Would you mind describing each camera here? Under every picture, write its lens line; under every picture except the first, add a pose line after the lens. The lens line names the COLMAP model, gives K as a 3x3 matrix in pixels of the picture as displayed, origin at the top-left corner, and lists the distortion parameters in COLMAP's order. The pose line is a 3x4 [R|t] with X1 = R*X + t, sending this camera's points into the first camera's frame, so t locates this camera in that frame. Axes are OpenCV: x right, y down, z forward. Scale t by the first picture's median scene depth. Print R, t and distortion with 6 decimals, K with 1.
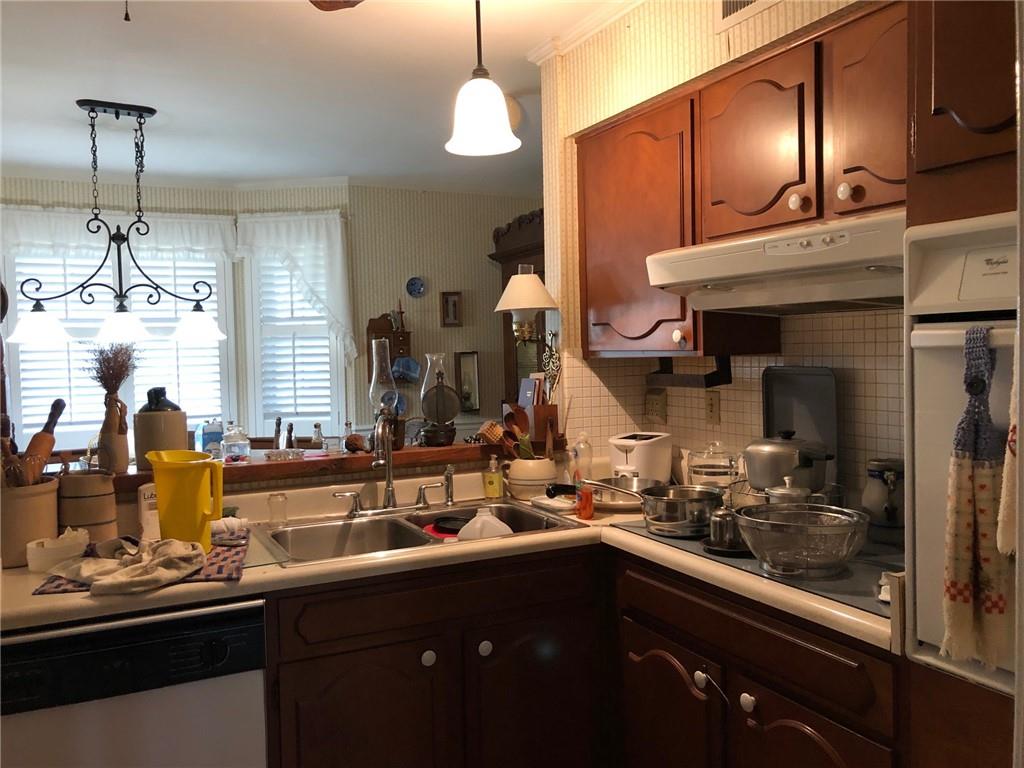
lens RADIAL K [[844.7, 0, 507.2], [0, 844.7, 385.7], [0, 0, 1]] dist [0.010647, 0.017564]
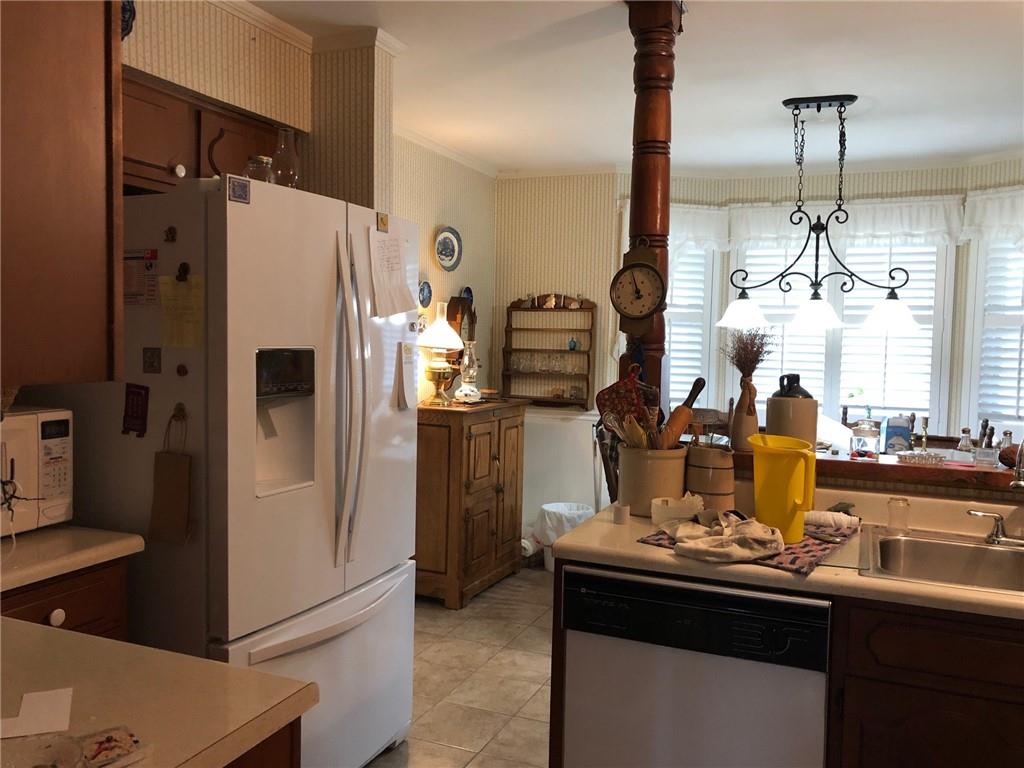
lens RADIAL K [[844.7, 0, 508.2], [0, 844.7, 383.8], [0, 0, 1]] dist [0.010647, 0.017564]
pose [[0.652444, 0.080408, -0.753559, 0.096880], [-0.070458, 0.996484, 0.045326, -0.005928], [0.754554, 0.023522, 0.655816, 0.050389]]
